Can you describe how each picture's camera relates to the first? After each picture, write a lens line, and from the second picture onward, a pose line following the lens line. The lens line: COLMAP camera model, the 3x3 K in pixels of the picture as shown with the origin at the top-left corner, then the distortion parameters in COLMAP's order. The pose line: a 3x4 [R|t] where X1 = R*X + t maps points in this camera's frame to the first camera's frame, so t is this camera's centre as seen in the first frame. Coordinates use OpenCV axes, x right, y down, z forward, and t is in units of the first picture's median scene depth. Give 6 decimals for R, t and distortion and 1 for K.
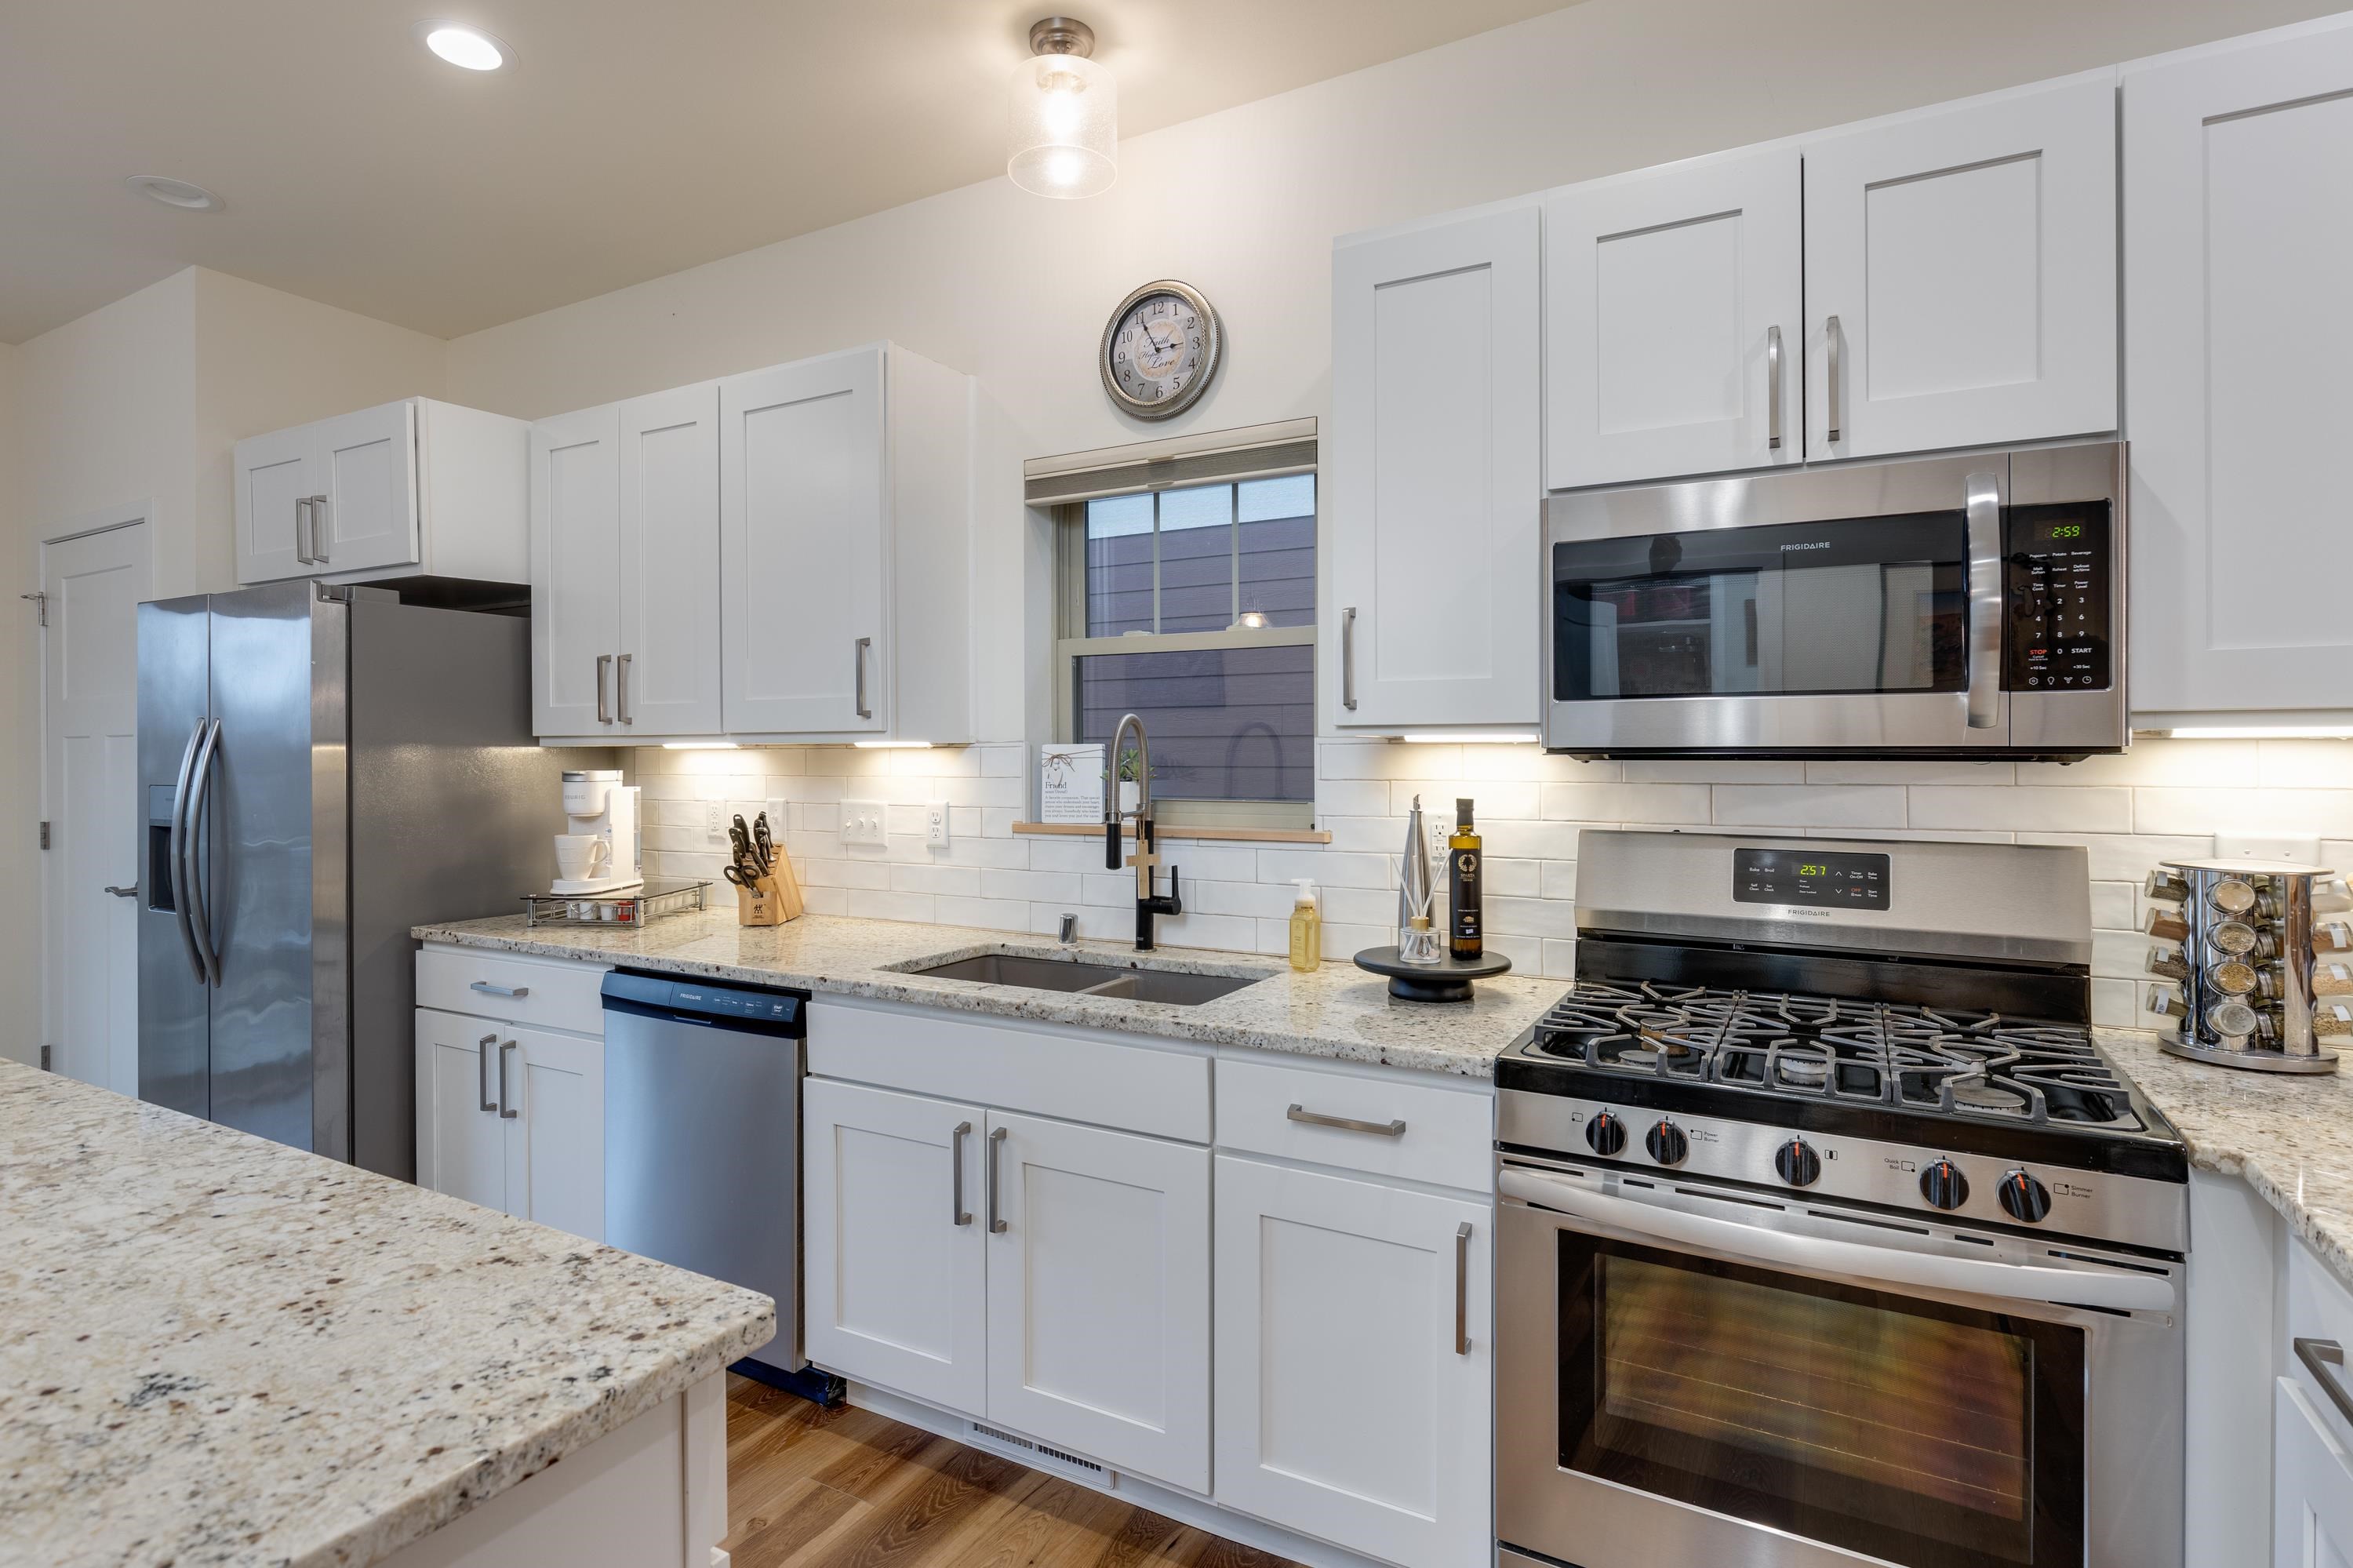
lens RADIAL K [[1157.2, 0, 1183.0], [0, 1157.2, 757.7], [0, 0, 1]] dist [-0.004087, -0.000984]
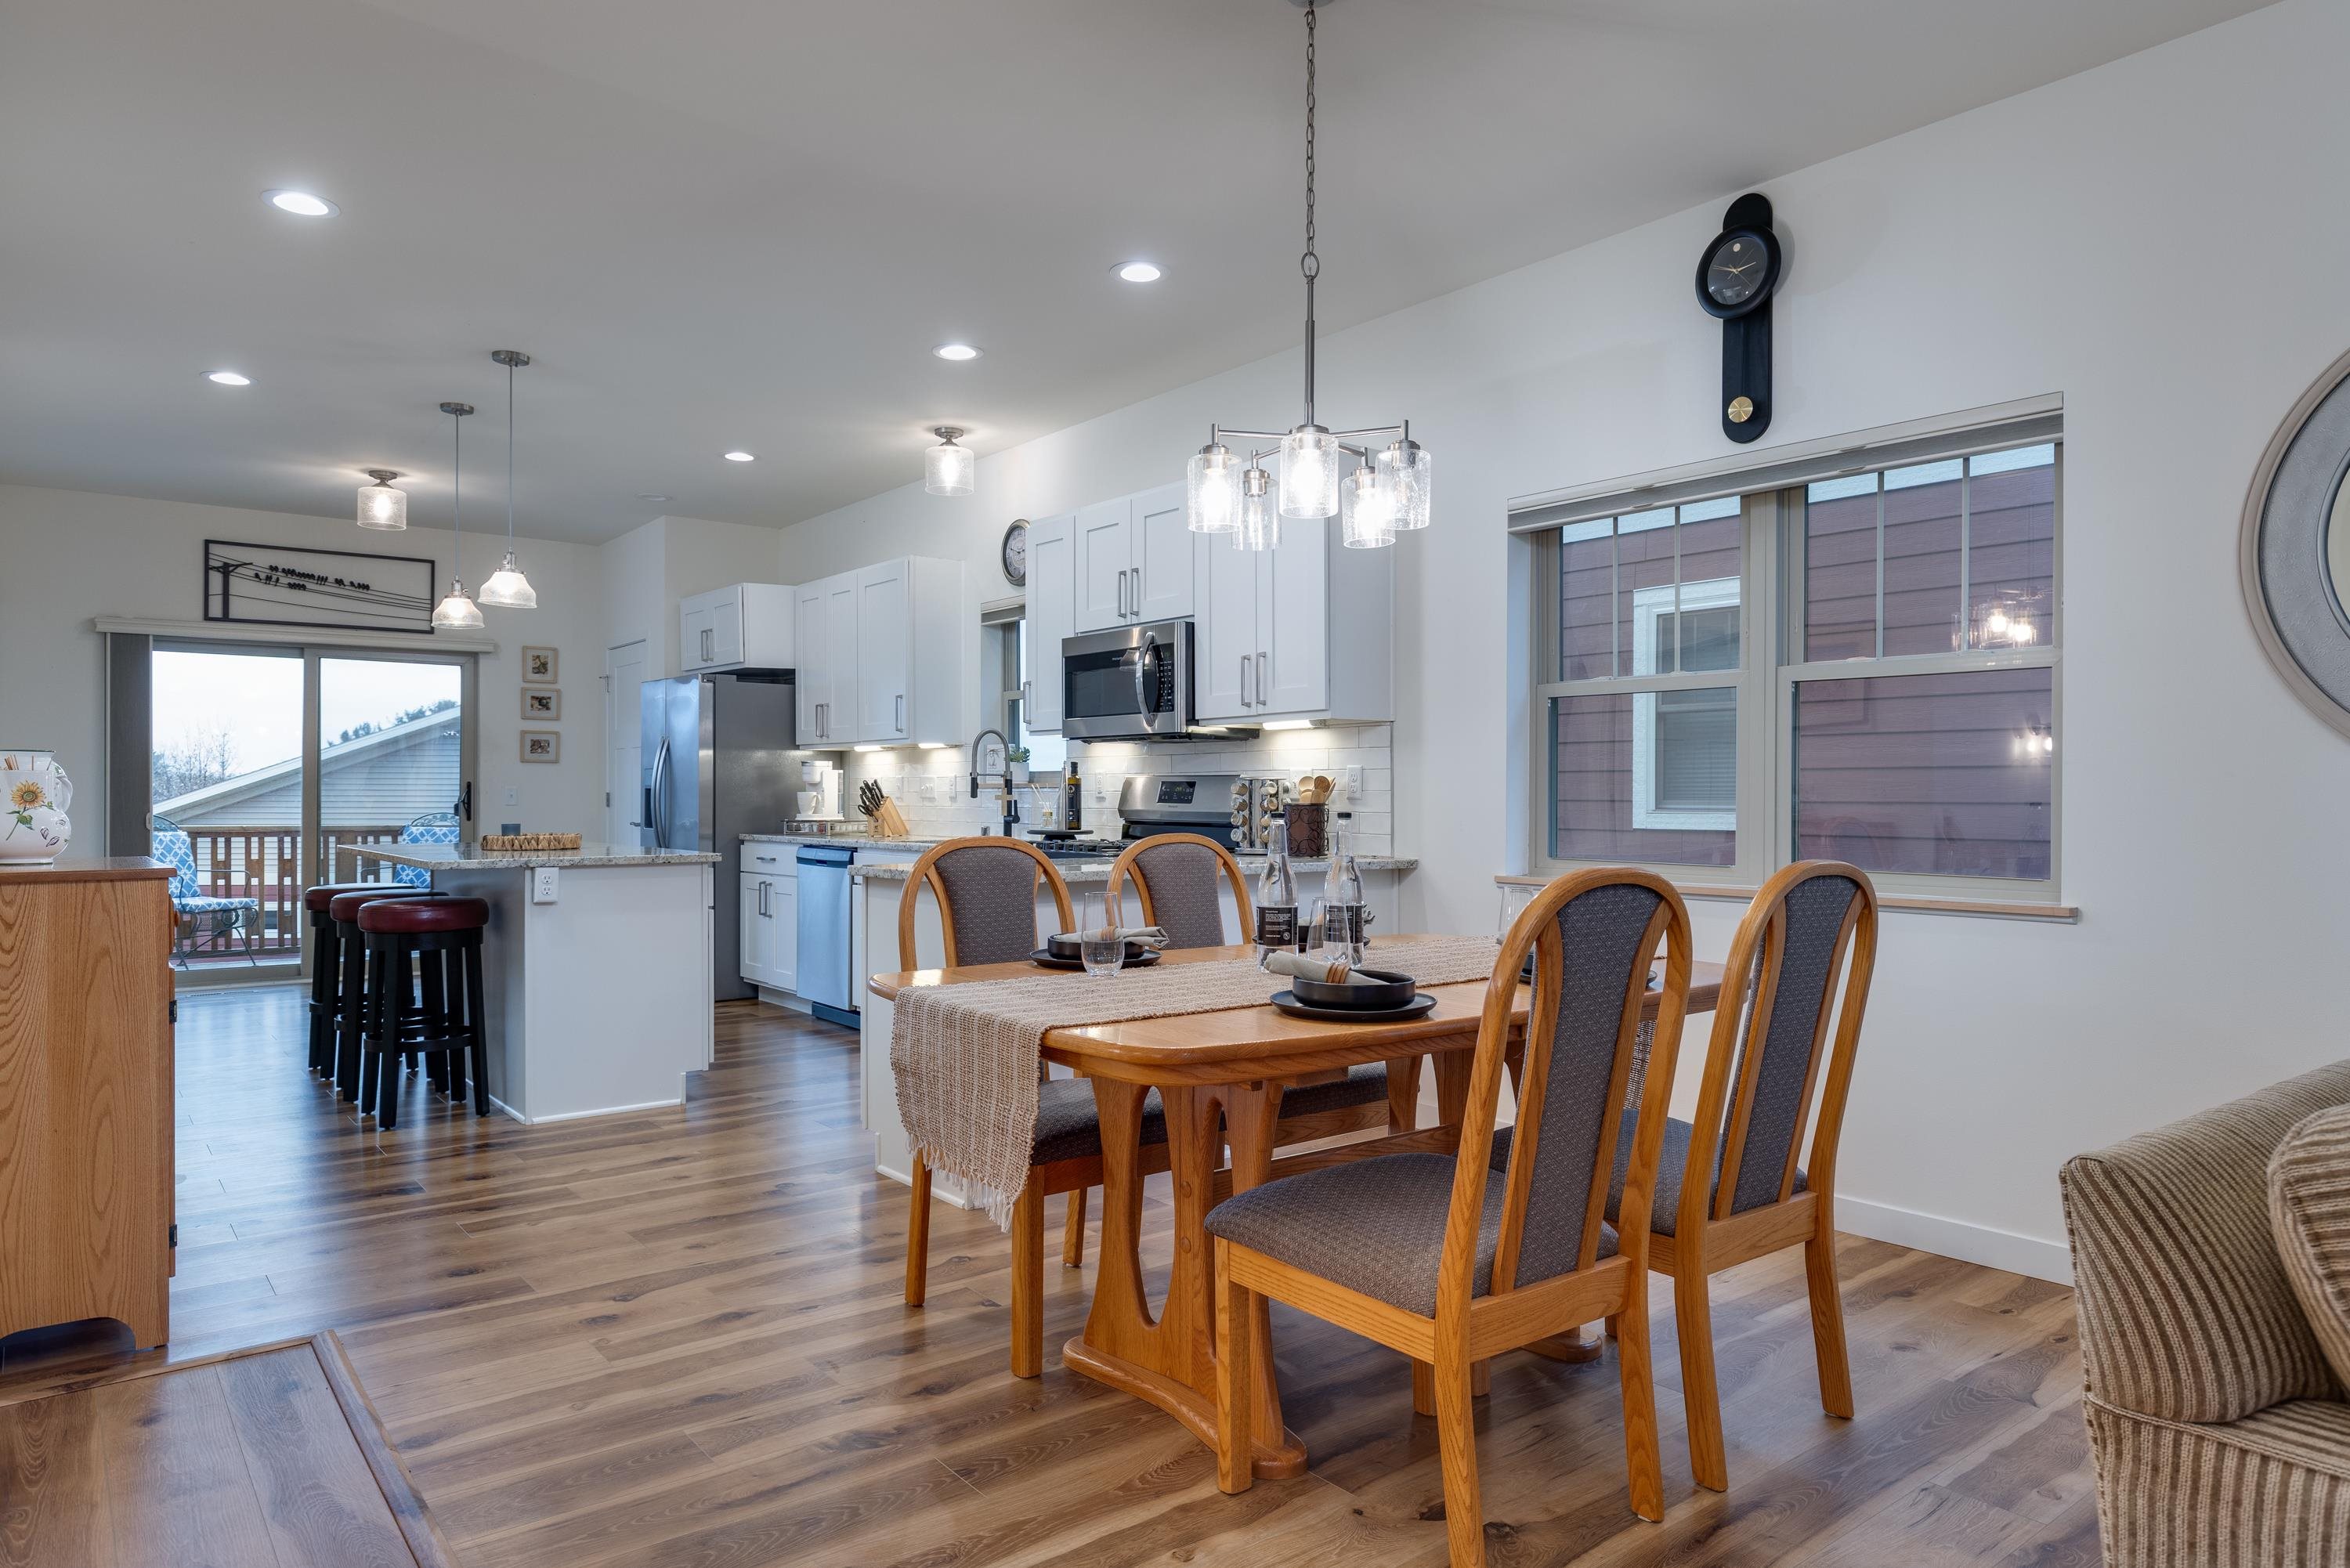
lens RADIAL K [[1414.0, 0, 1172.2], [0, 1414.0, 799.2], [0, 0, 1]] dist [0.005102, 0.000599]
pose [[0.918666, 0.006464, -0.394983, 1.242739], [-0.006397, 0.999978, 0.001487, 0.084213], [0.394984, 0.001160, 0.918687, -1.225437]]
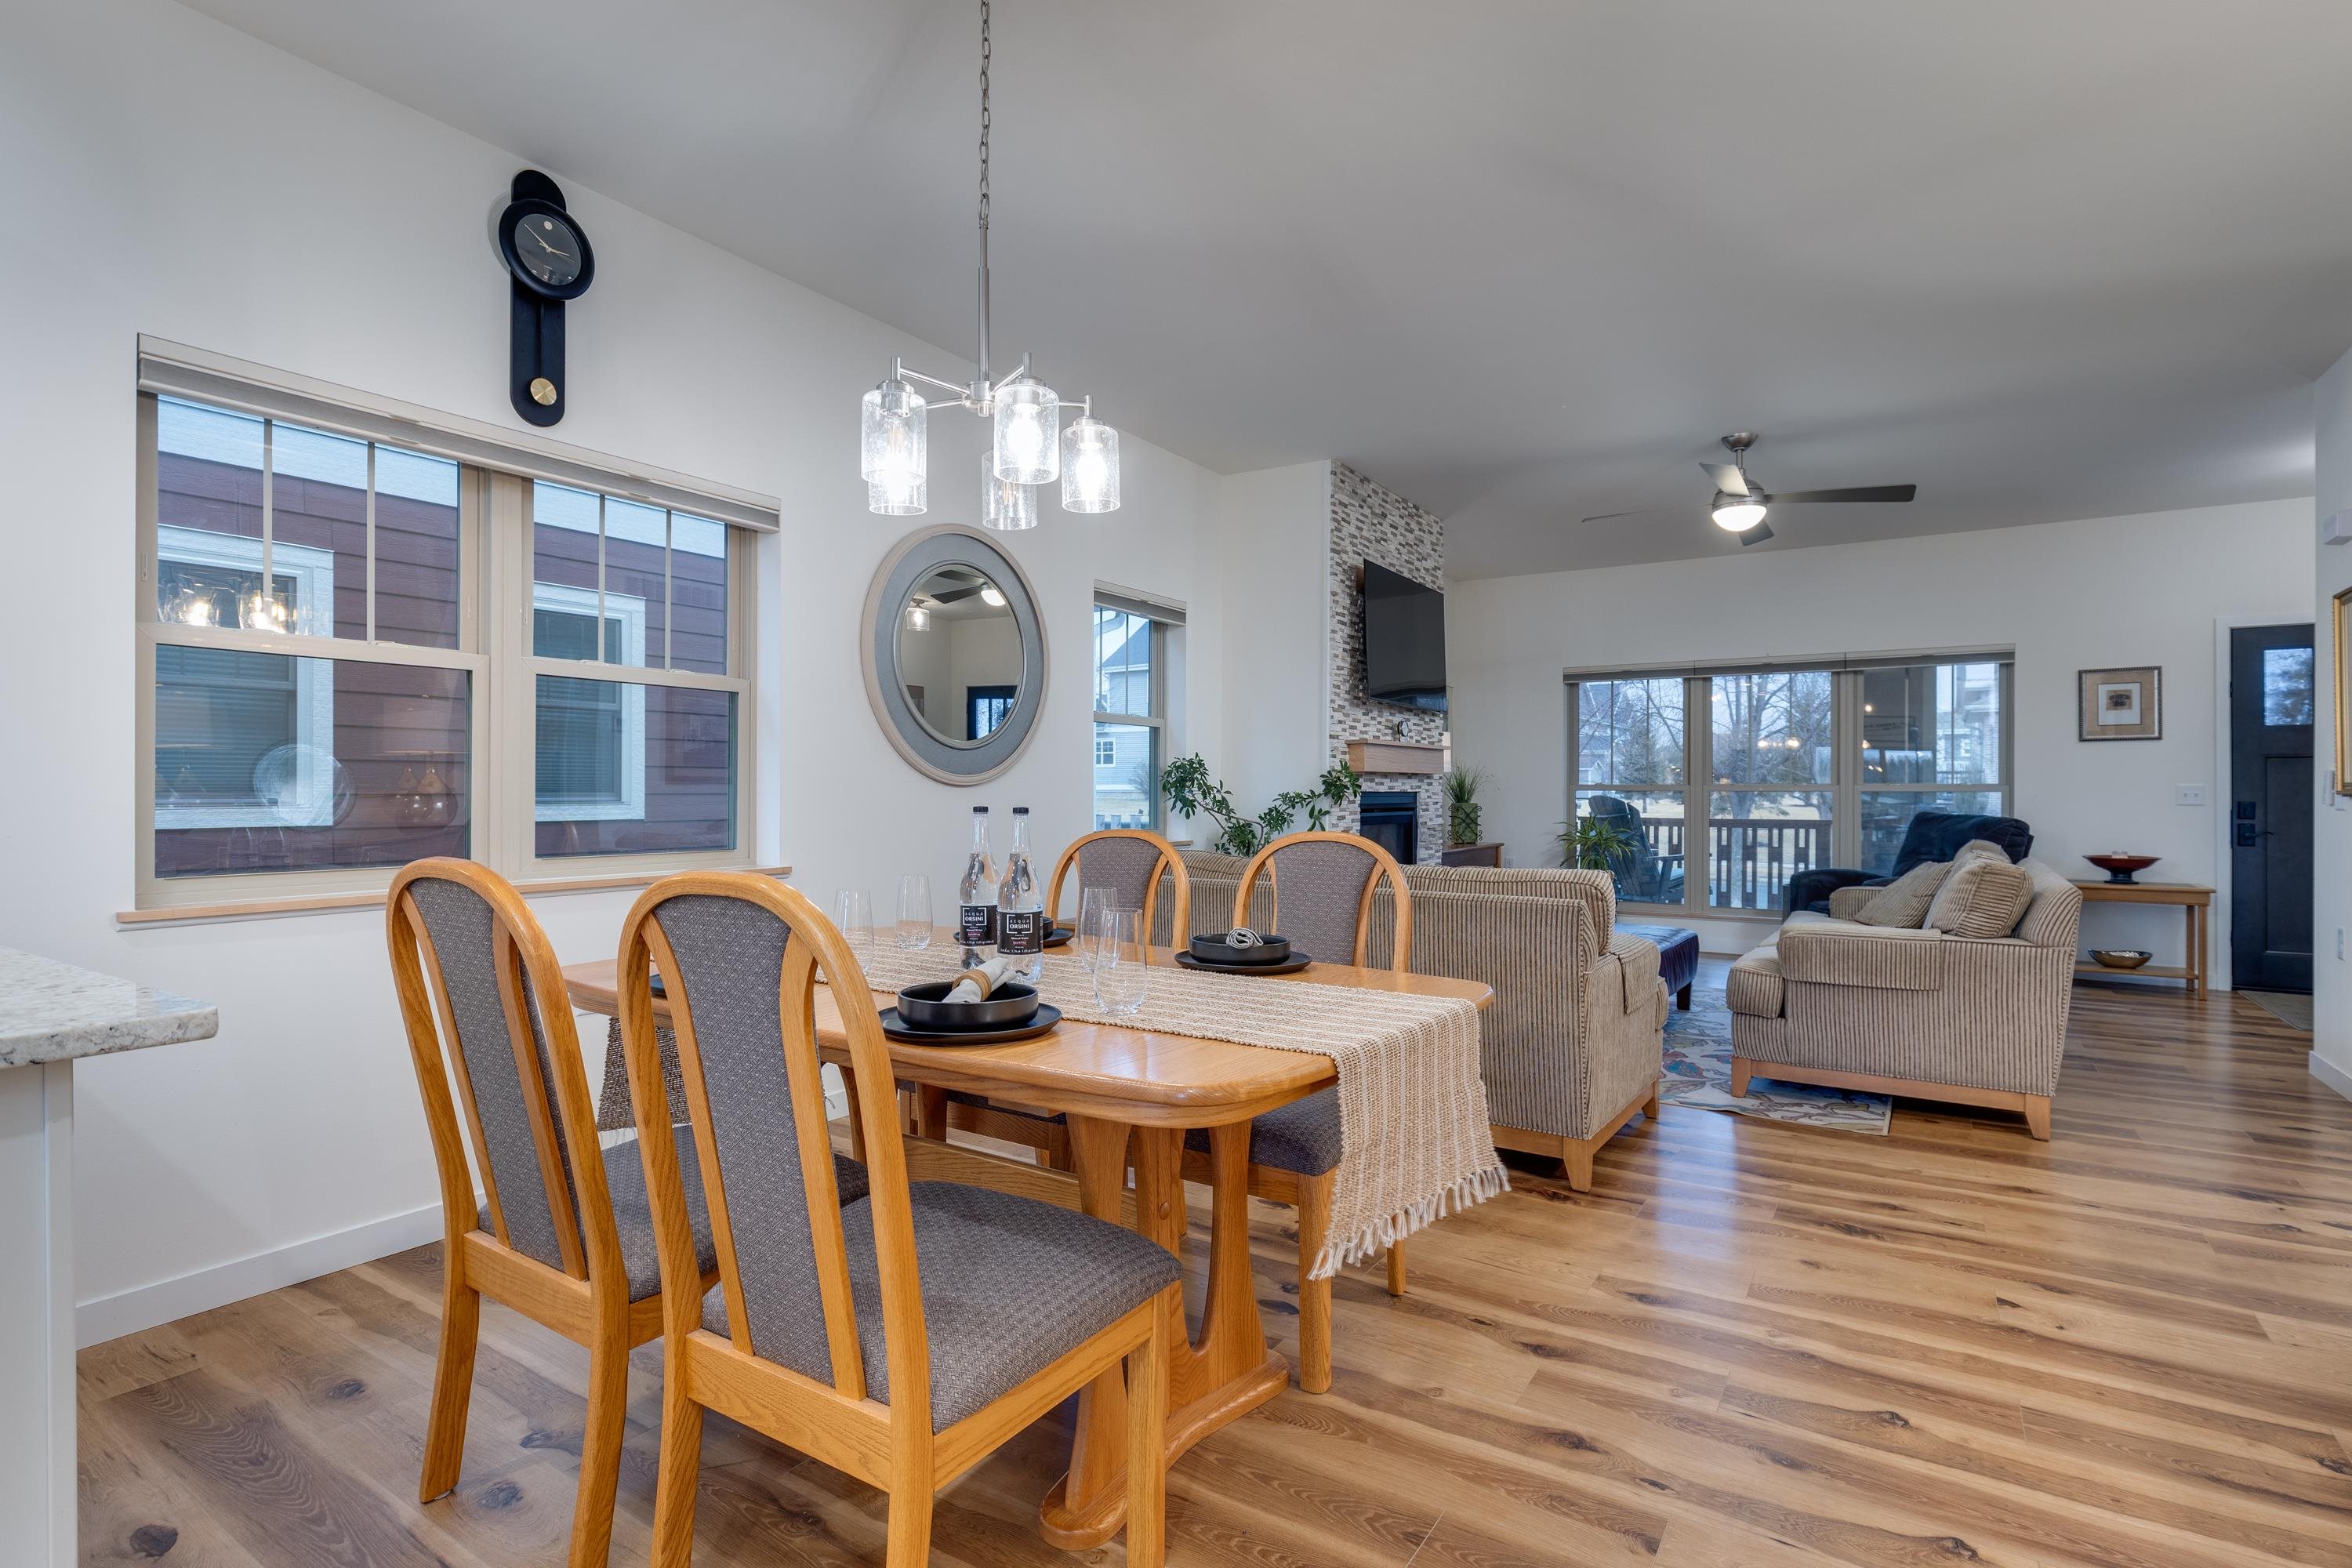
lens RADIAL K [[1170.6, 0, 1158.6], [0, 1170.6, 784.6], [0, 0, 1]] dist [0.002424, -0.000255]
pose [[0.083687, 0.006120, 0.996473, 0.088950], [0.000421, 0.999981, -0.006177, 0.085854], [-0.996492, 0.000937, 0.083683, -0.379336]]
